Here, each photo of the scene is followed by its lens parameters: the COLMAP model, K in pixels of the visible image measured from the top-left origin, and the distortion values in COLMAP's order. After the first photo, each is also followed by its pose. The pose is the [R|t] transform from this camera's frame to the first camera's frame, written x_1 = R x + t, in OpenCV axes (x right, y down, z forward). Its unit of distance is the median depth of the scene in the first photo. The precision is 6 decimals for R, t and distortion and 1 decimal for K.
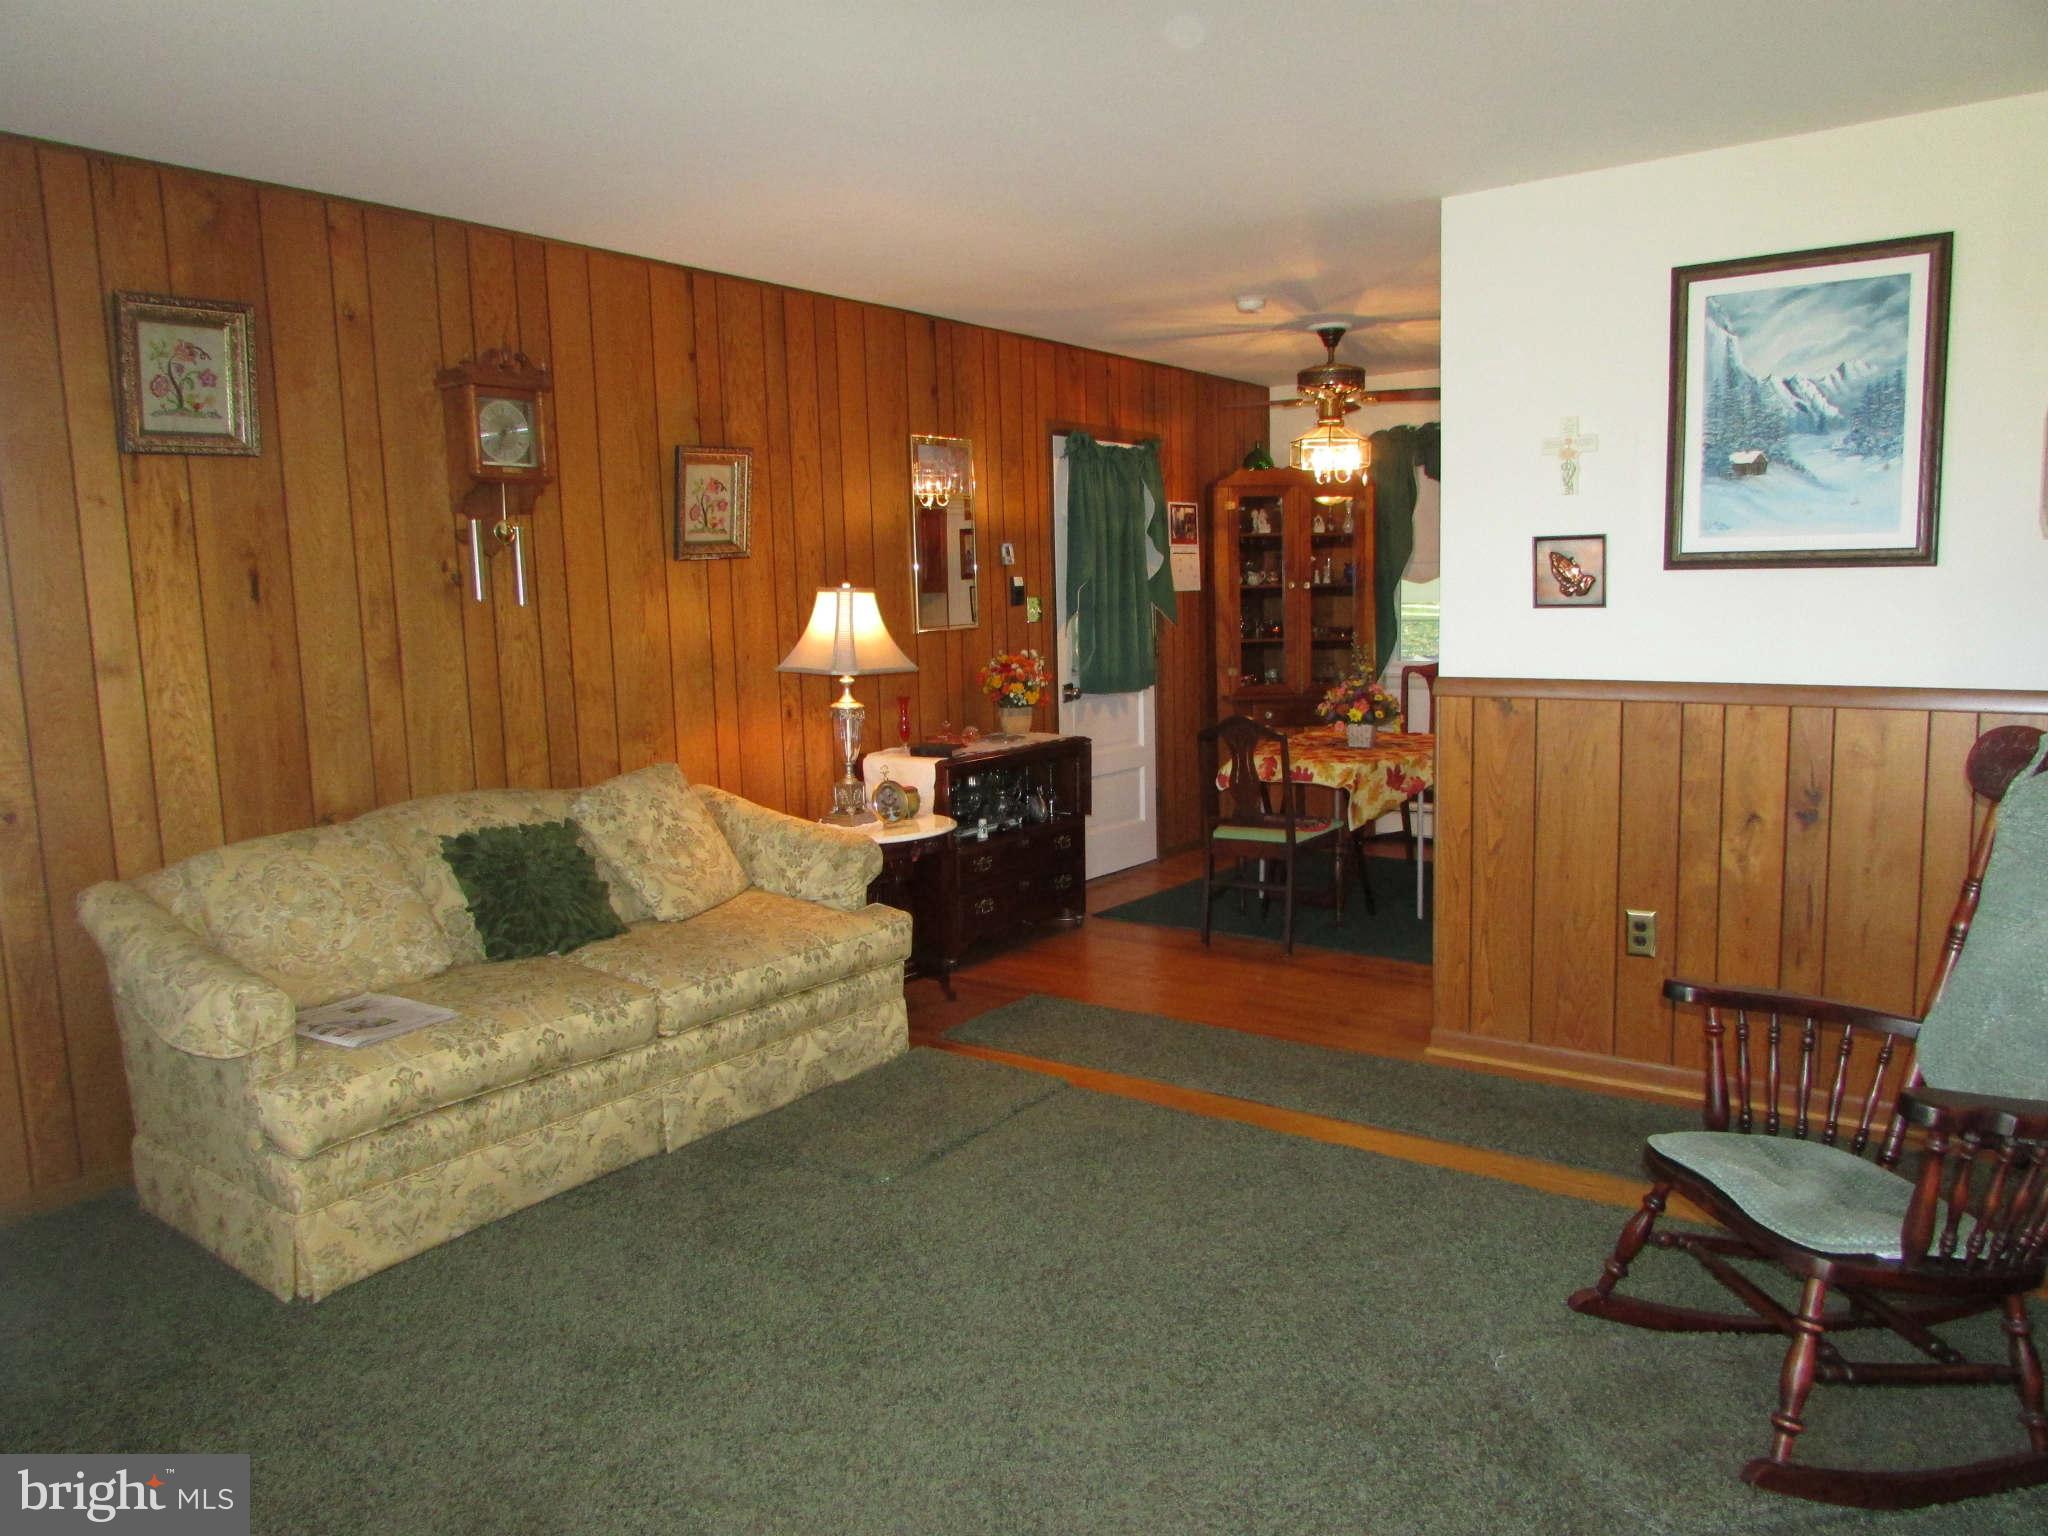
lens RADIAL K [[1443.4, 0, 1020.8], [0, 1443.4, 769.2], [0, 0, 1]] dist [-0.031806, 0.002287]
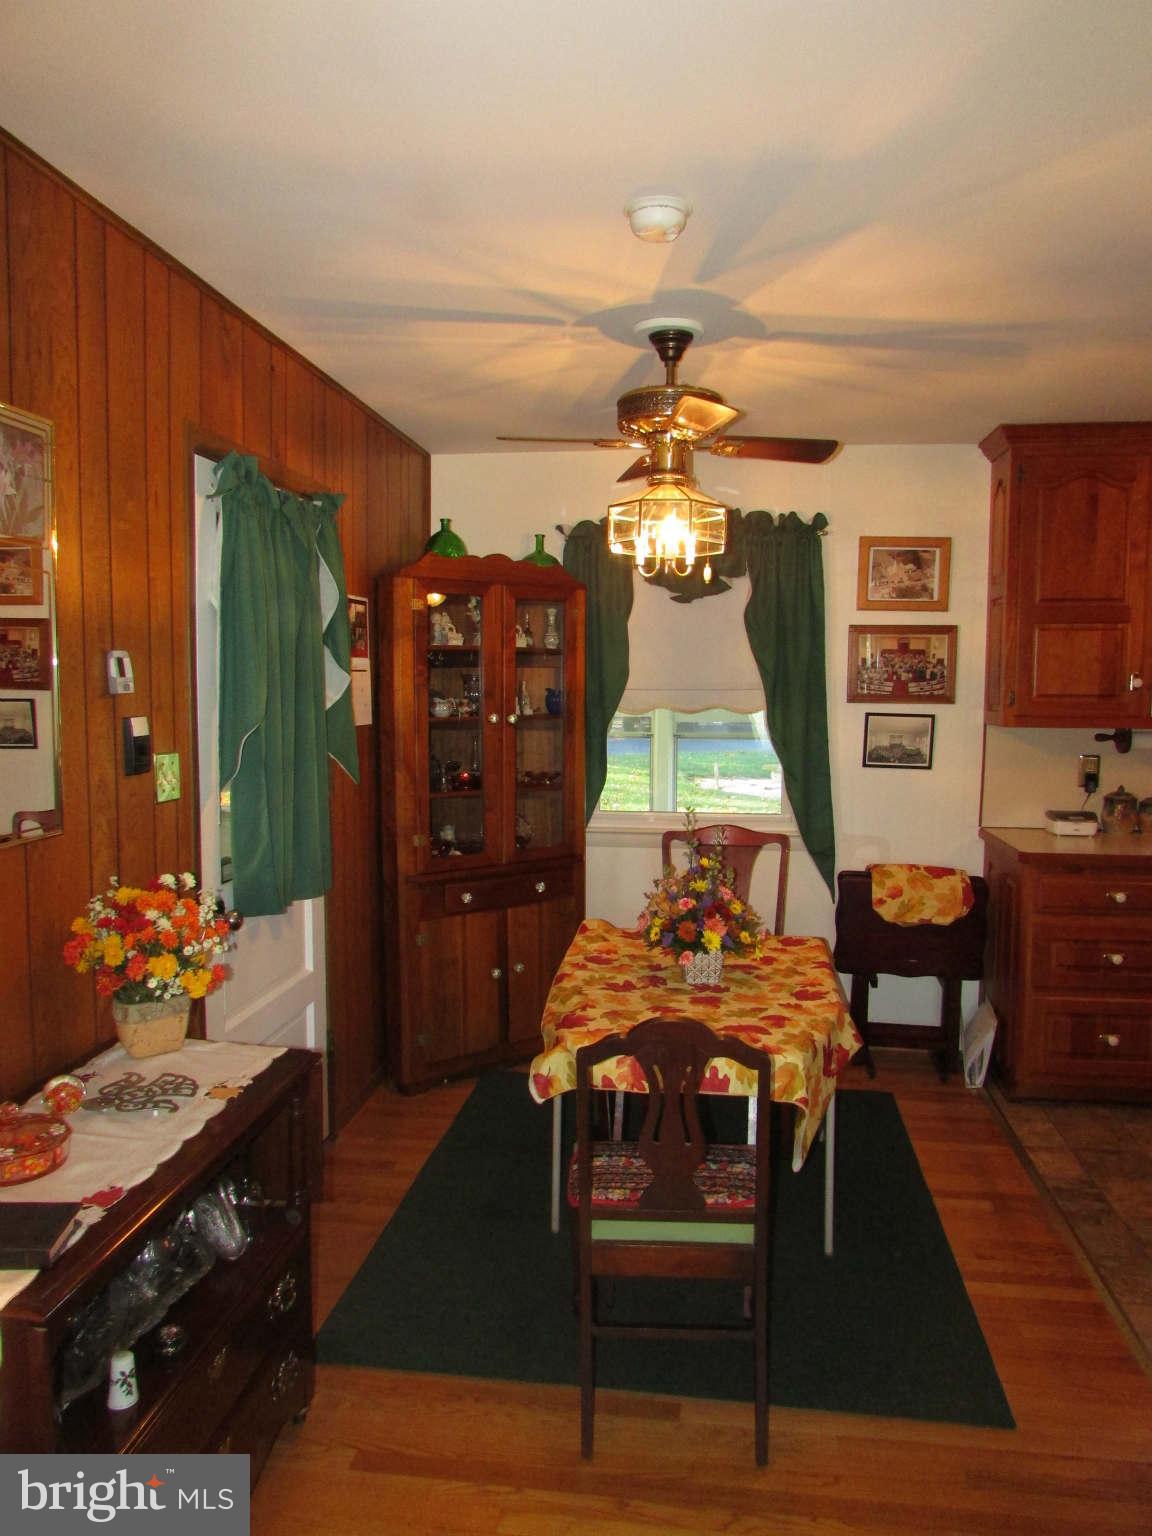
lens RADIAL K [[1082.5, 0, 566.0], [0, 1082.5, 755.6], [0, 0, 1]] dist [-0.031806, 0.002287]
pose [[0.877044, -0.007916, 0.480344, -0.050290], [0.034002, 0.998380, -0.045630, -0.095256], [-0.479205, 0.056352, 0.875892, 0.583268]]
